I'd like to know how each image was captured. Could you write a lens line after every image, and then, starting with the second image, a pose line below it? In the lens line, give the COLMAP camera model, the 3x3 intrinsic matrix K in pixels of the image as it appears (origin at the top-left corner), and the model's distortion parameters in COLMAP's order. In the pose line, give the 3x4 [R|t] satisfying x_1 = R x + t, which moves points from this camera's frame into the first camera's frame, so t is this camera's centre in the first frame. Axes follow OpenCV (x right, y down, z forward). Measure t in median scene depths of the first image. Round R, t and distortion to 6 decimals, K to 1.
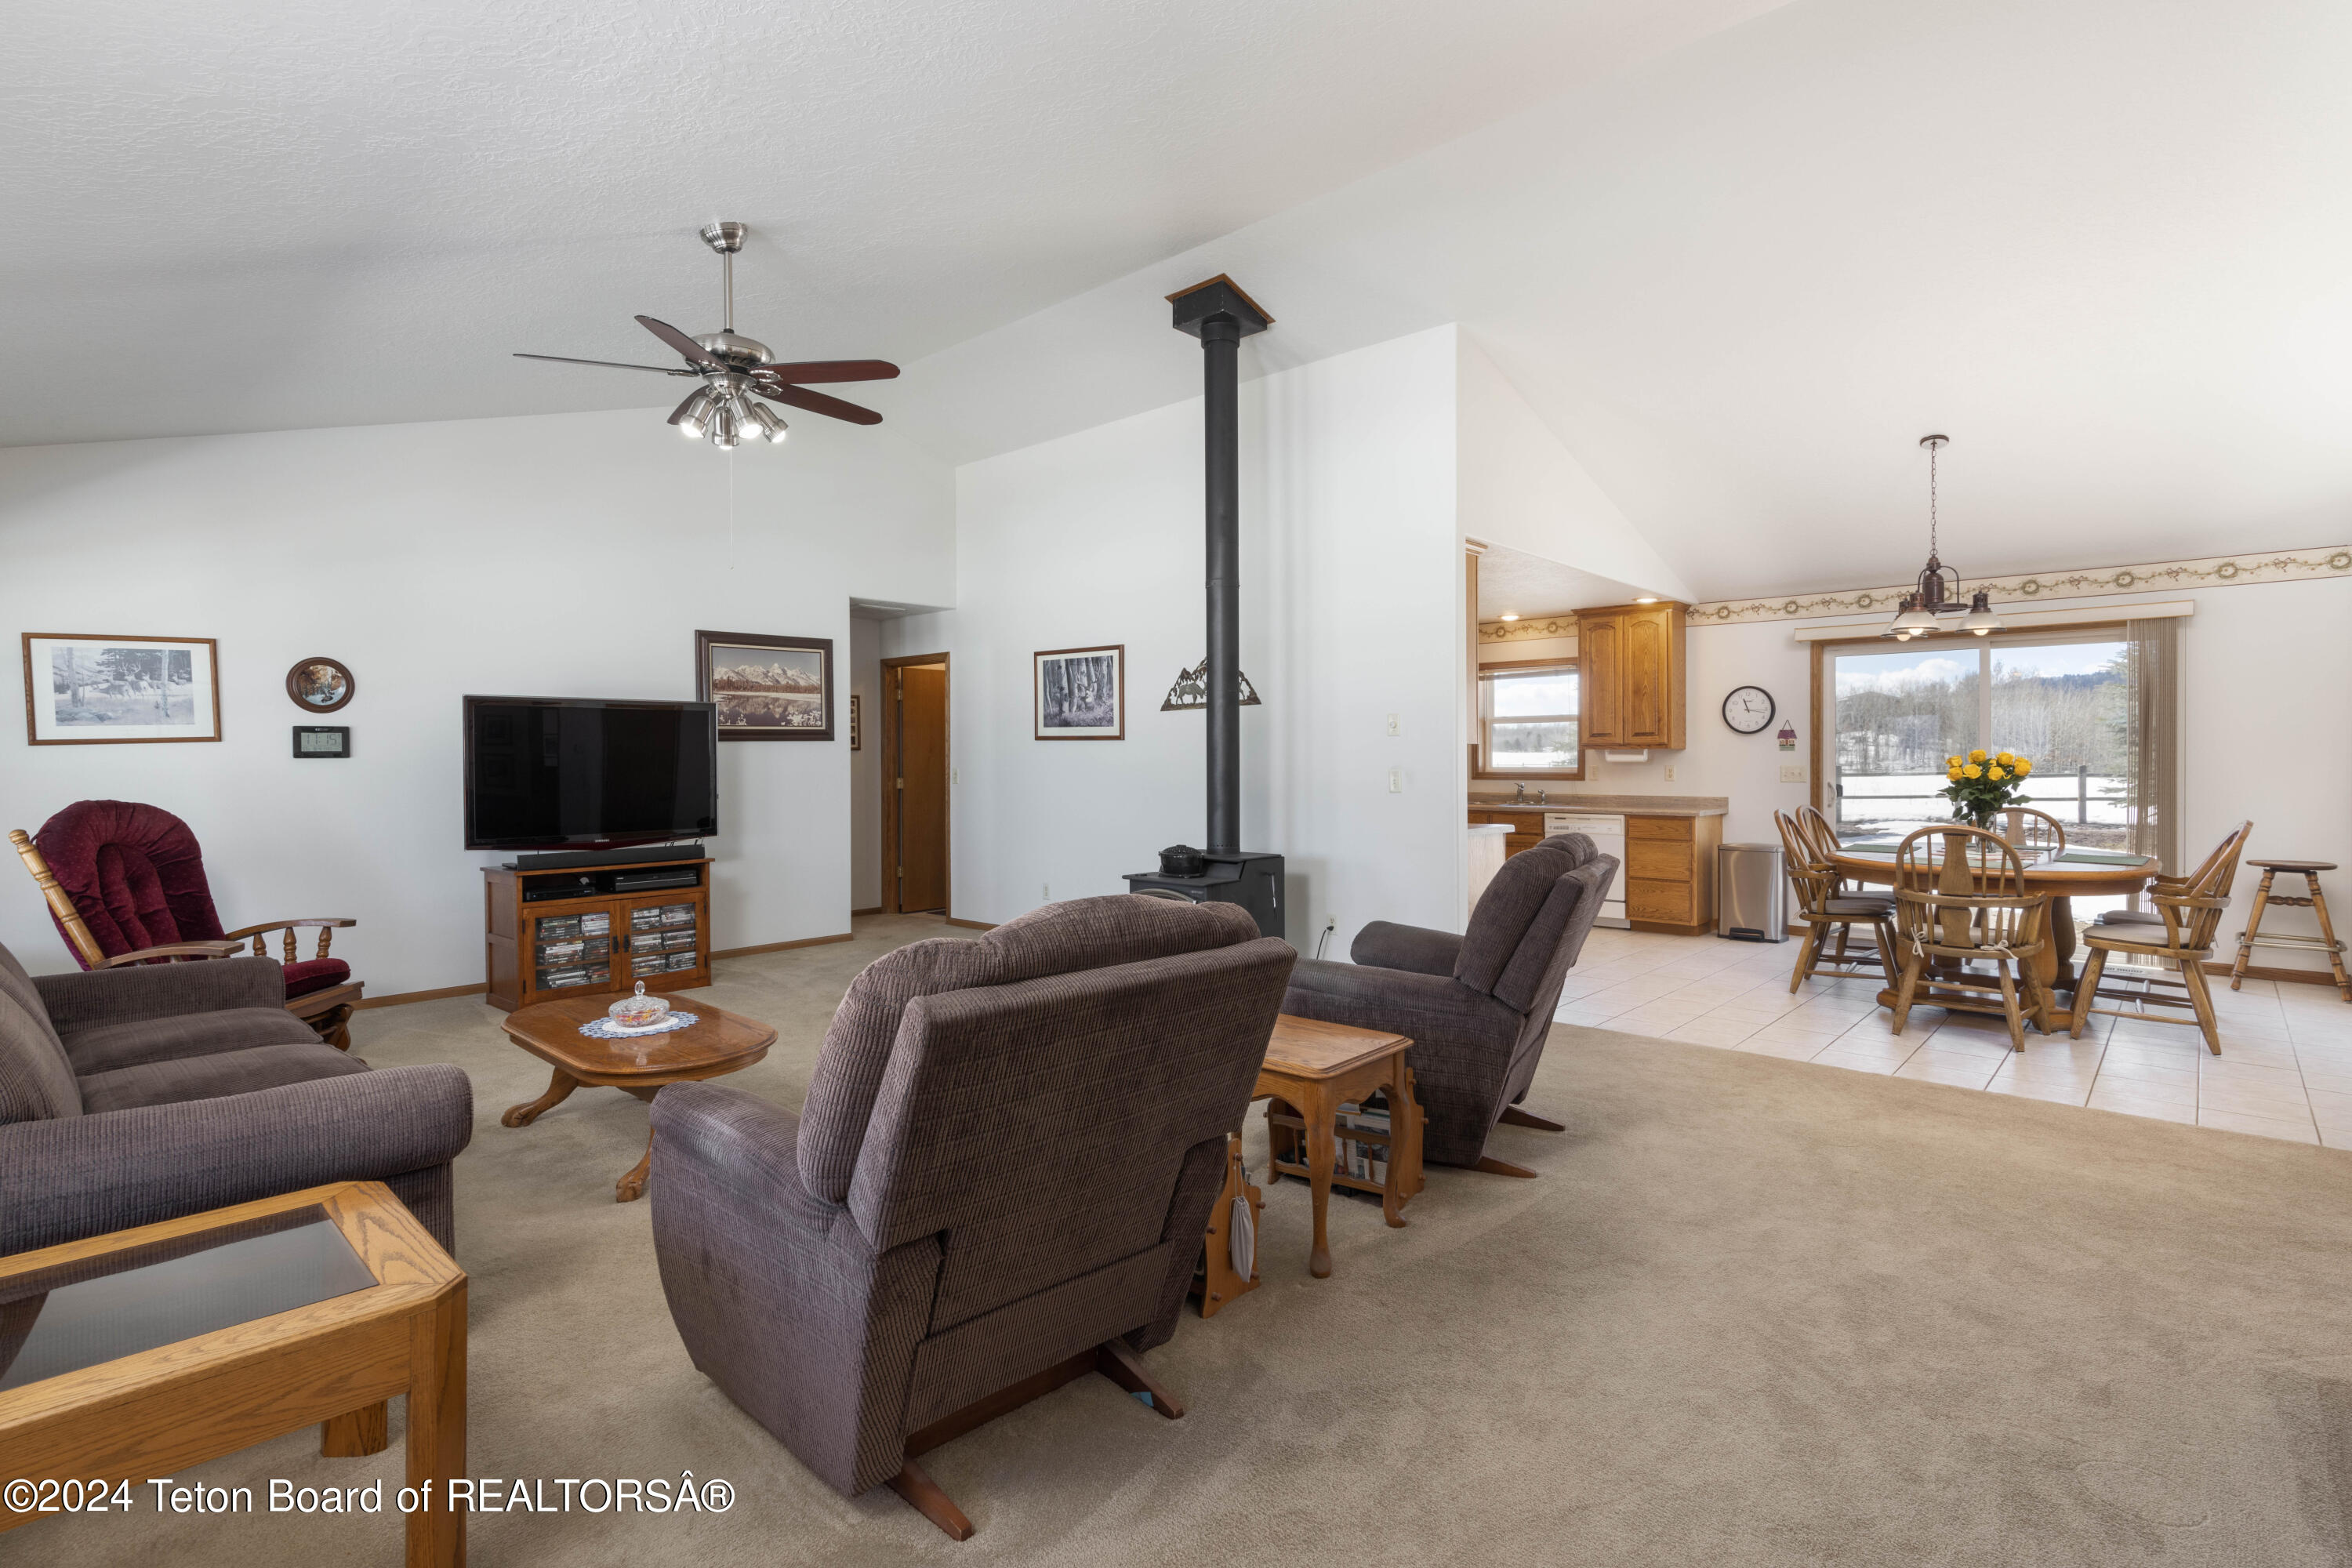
lens RADIAL K [[1139.2, 0, 1187.6], [0, 1139.2, 766.9], [0, 0, 1]] dist [0.005776, 0.000322]
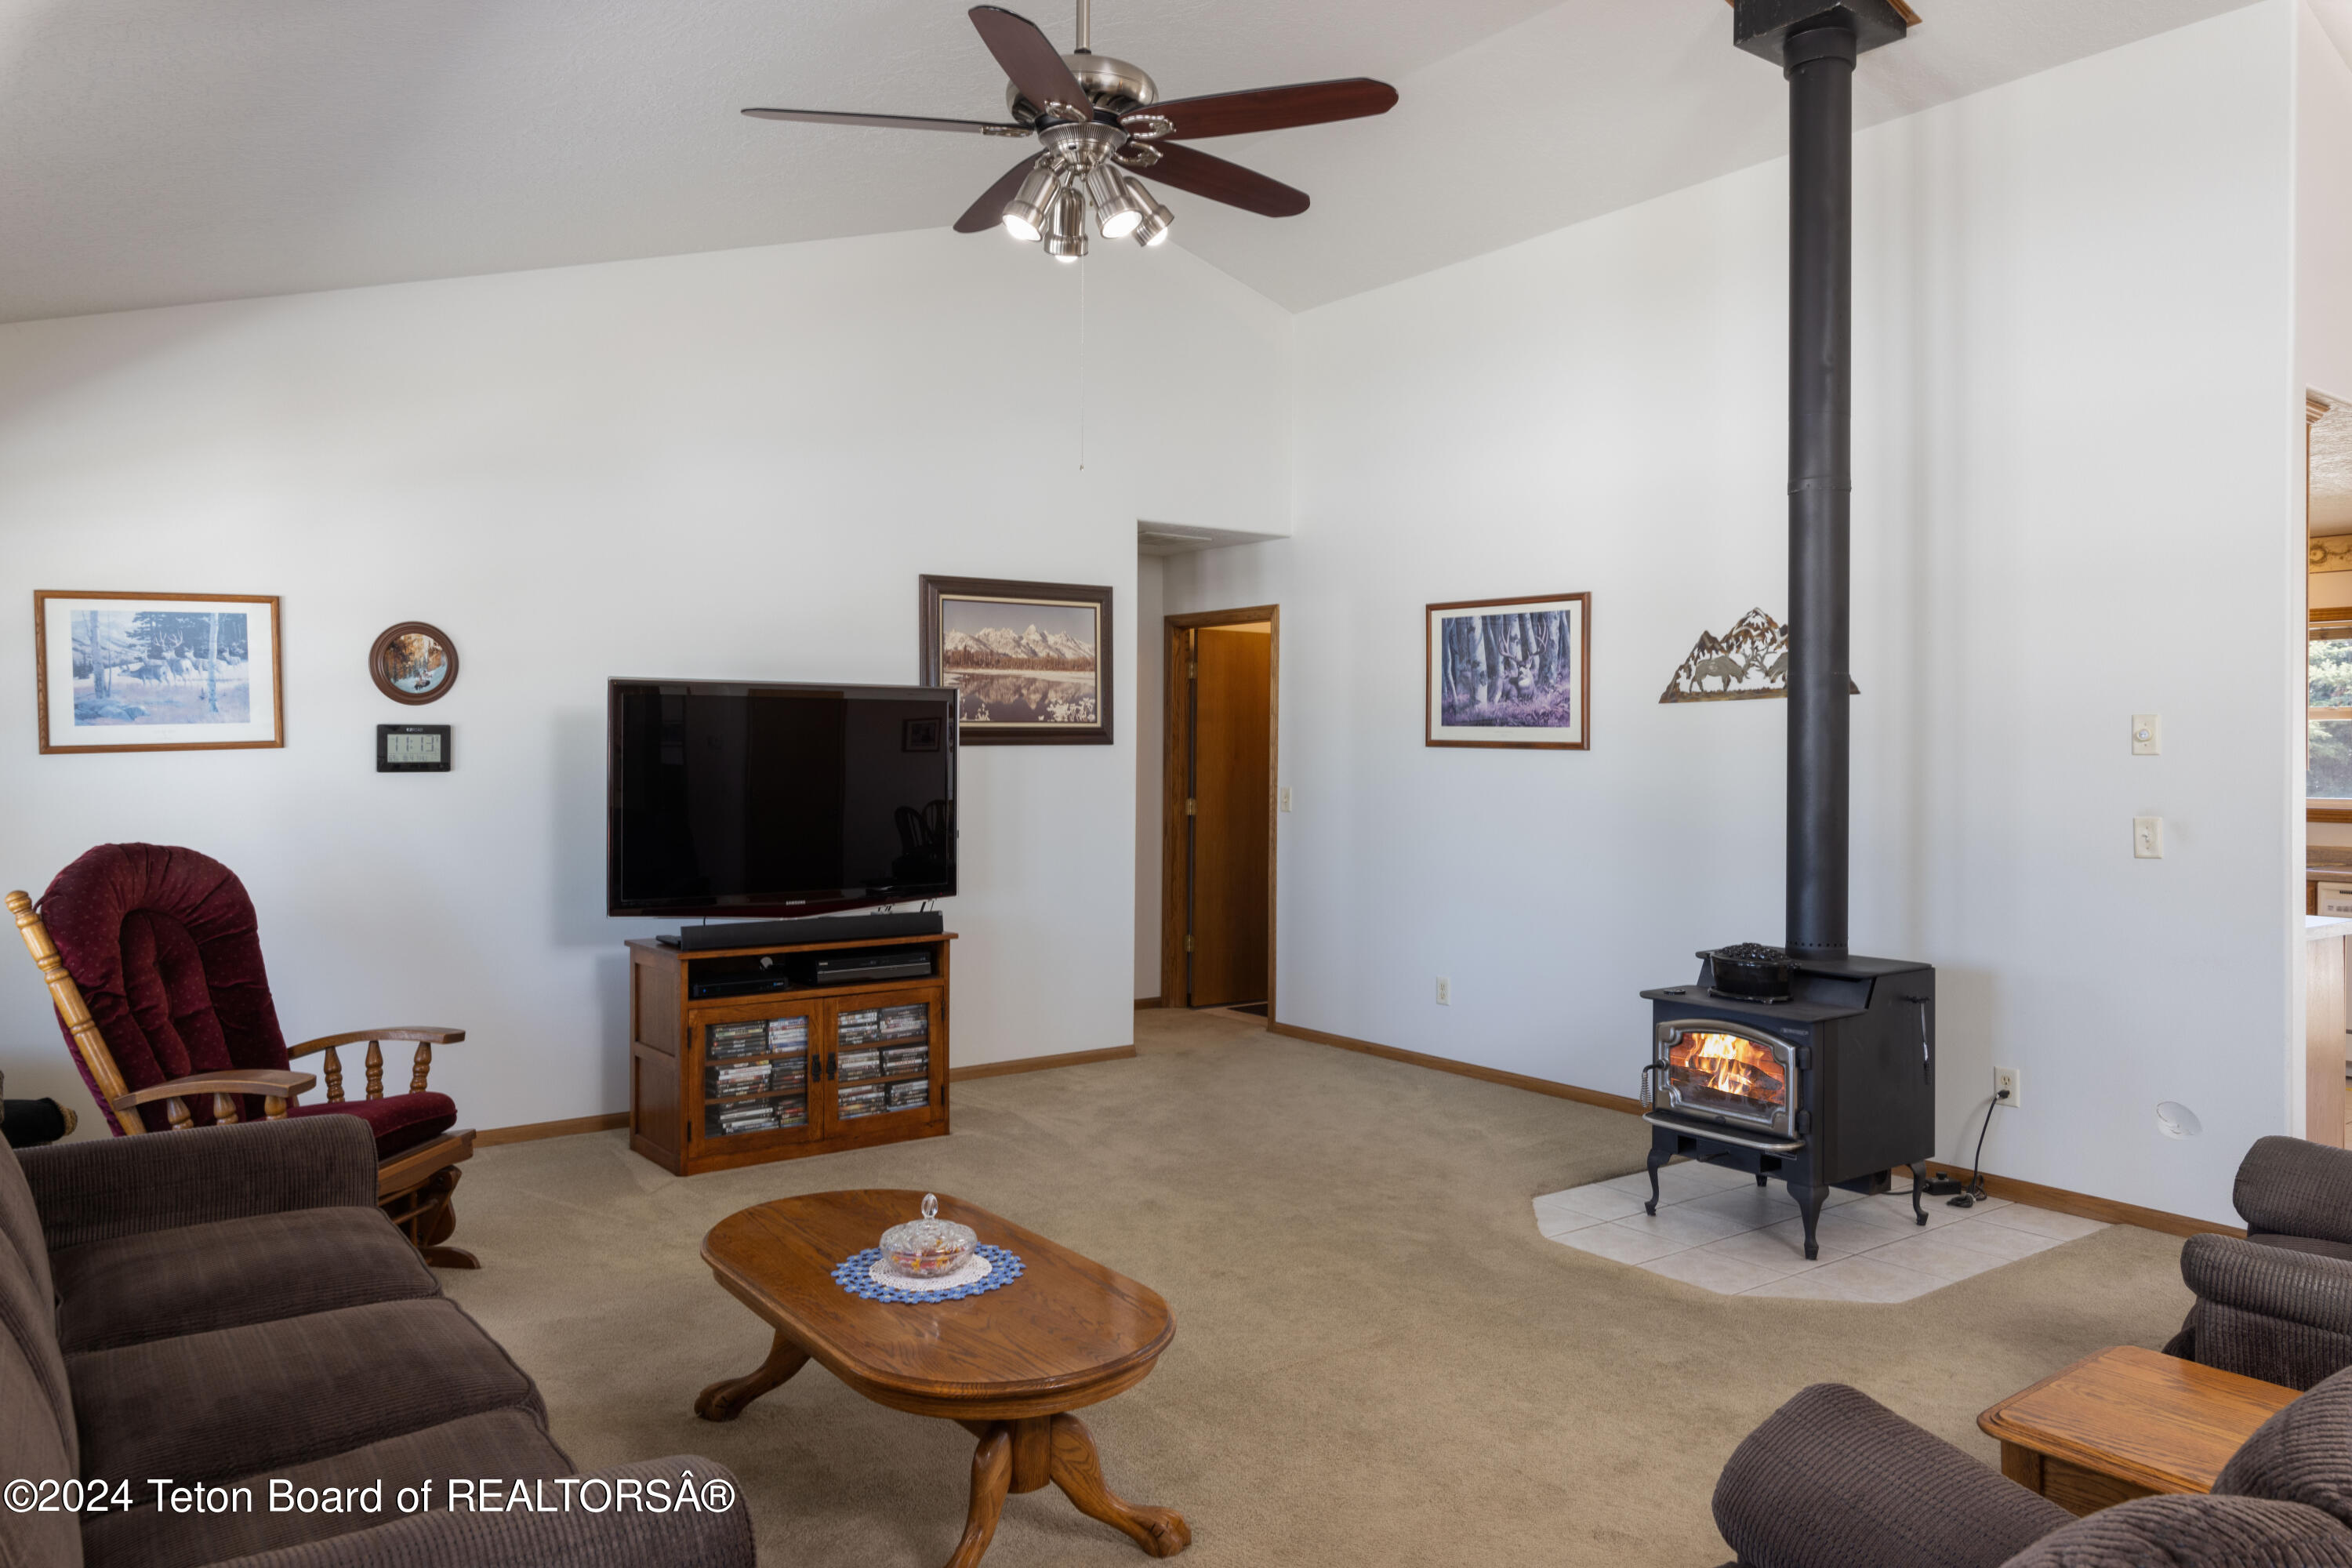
lens RADIAL K [[1622.6, 0, 1183.2], [0, 1622.6, 752.0], [0, 0, 1]] dist [0.005794, 0.001995]
pose [[0.981975, 0.011141, -0.188680, -0.130657], [-0.012164, 0.999917, -0.004263, -0.020227], [0.188617, 0.006481, 0.982029, 0.144683]]
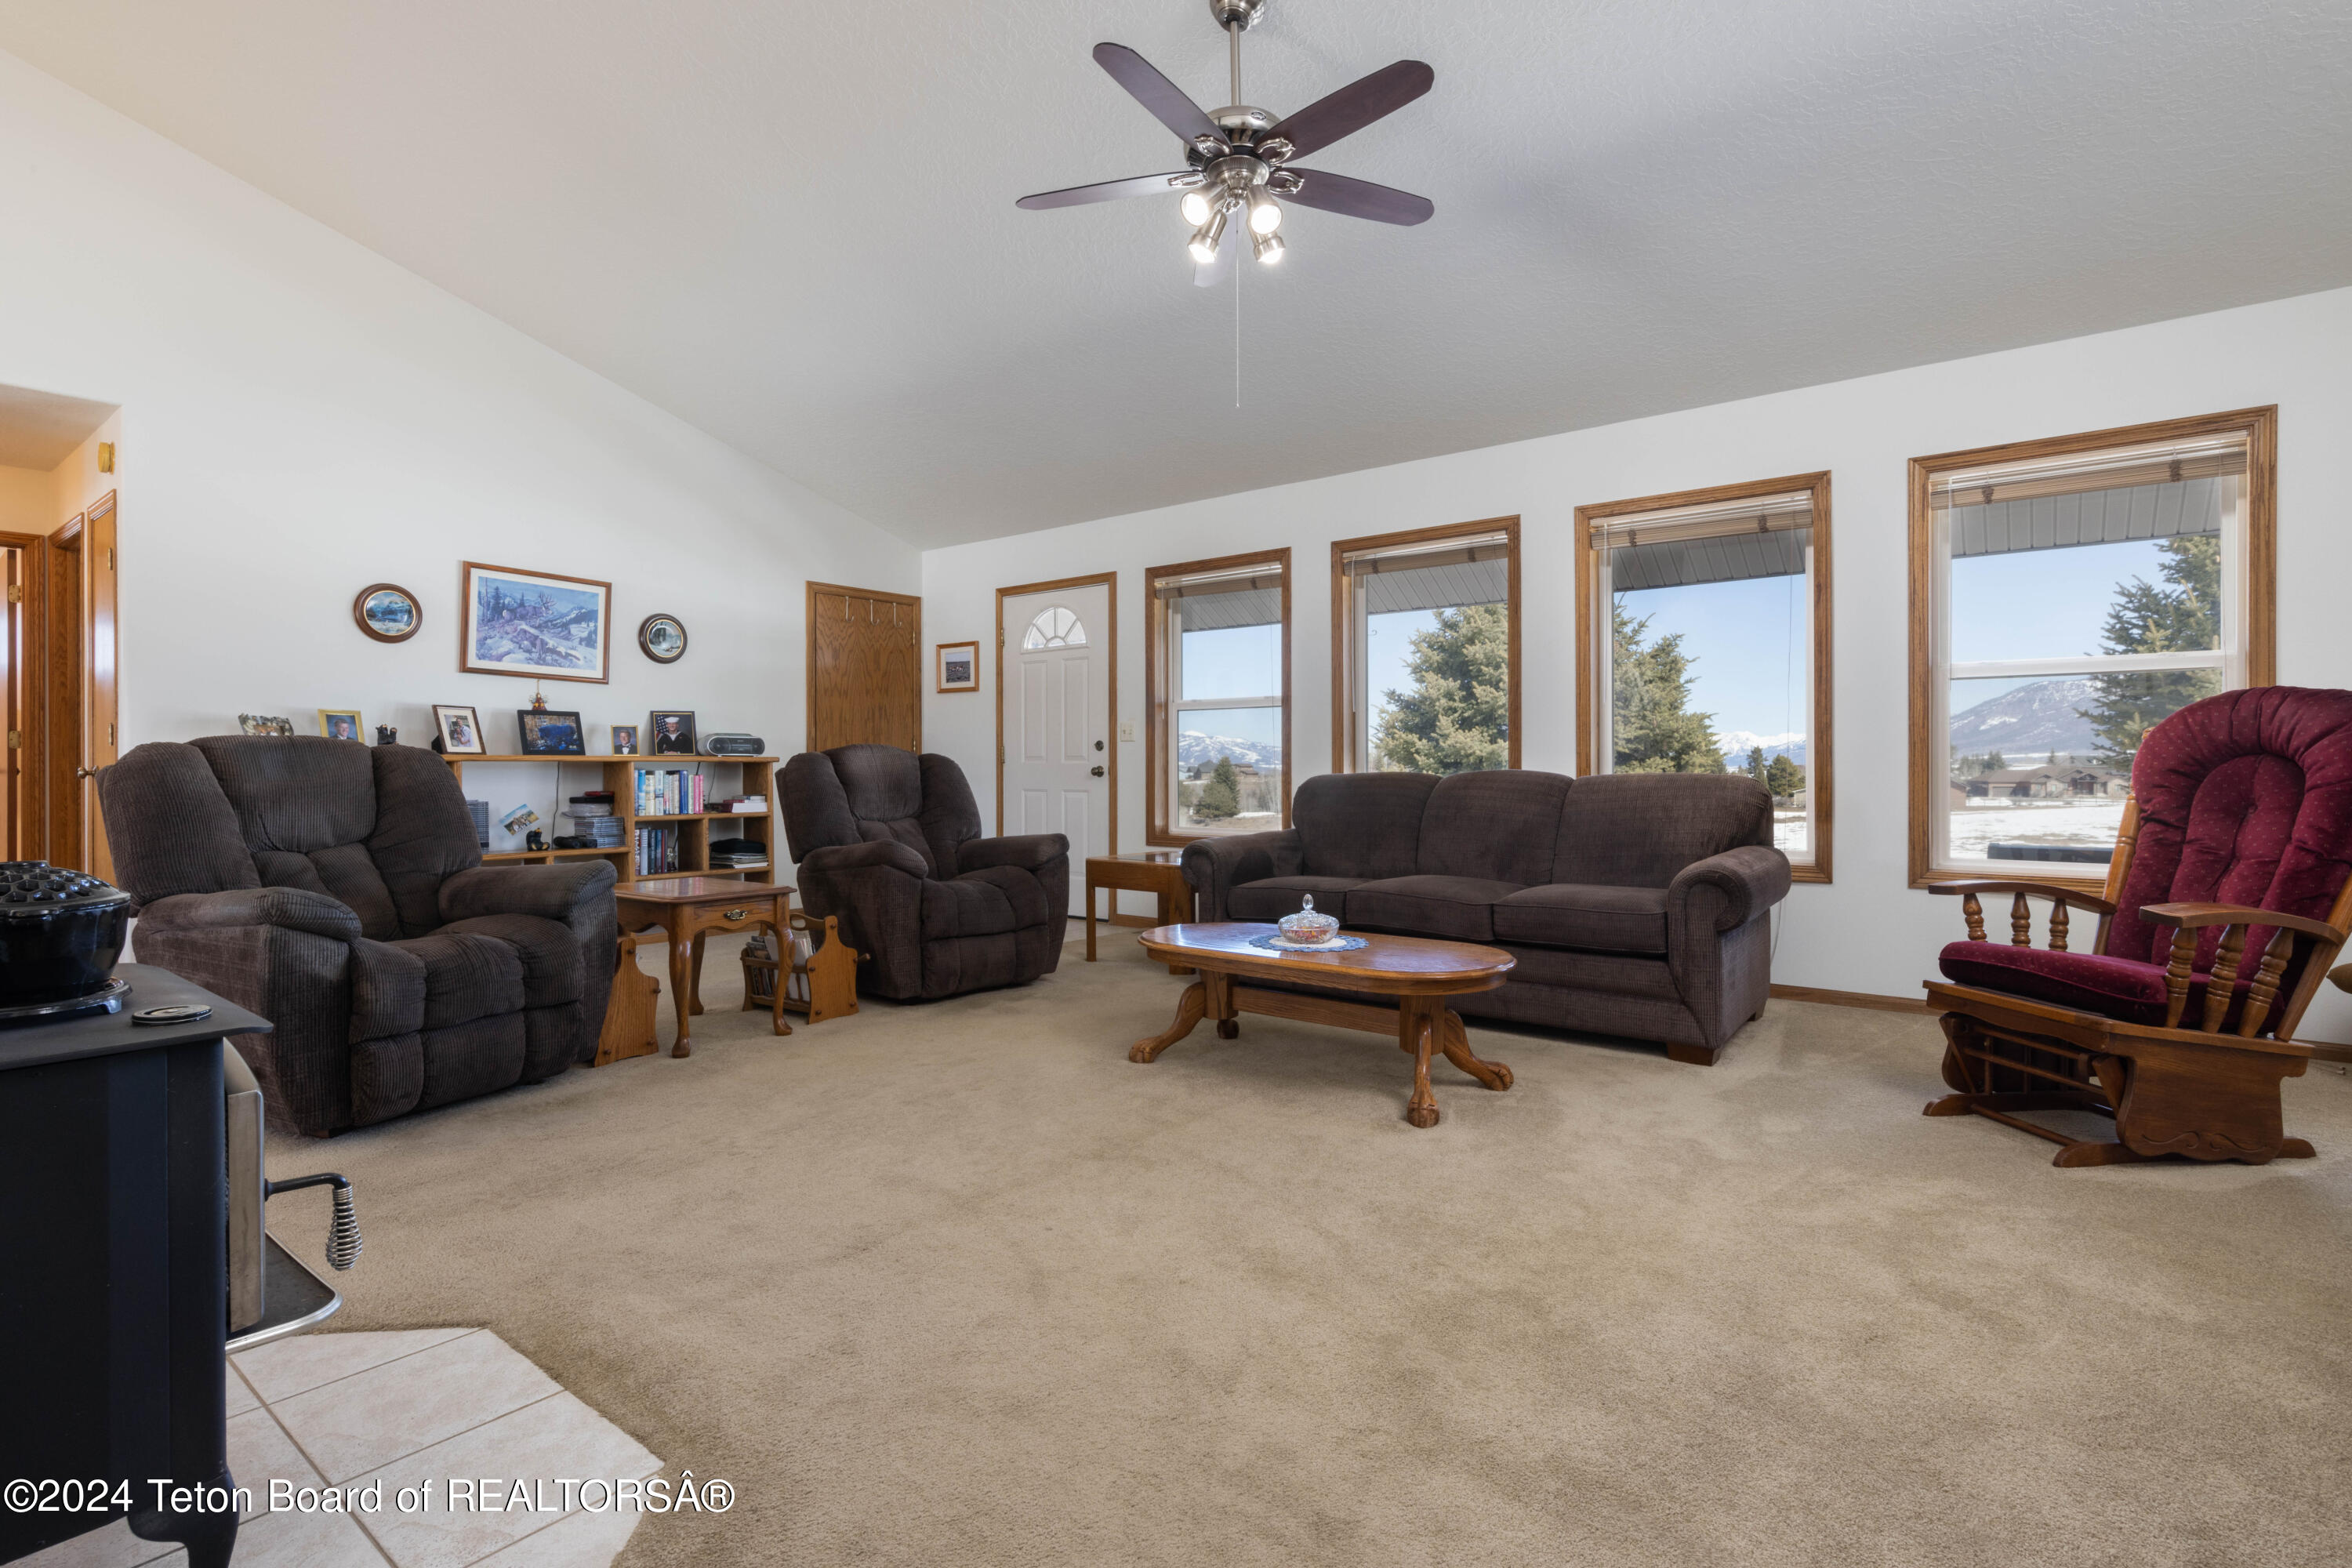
lens RADIAL K [[1135.9, 0, 1187.0], [0, 1135.9, 754.6], [0, 0, 1]] dist [0.002790, 0.000395]
pose [[-0.997548, 0.005933, -0.069740, -0.206902], [0.006038, 0.999981, -0.001303, 0.048158], [0.069731, -0.001721, -0.997564, 1.215127]]
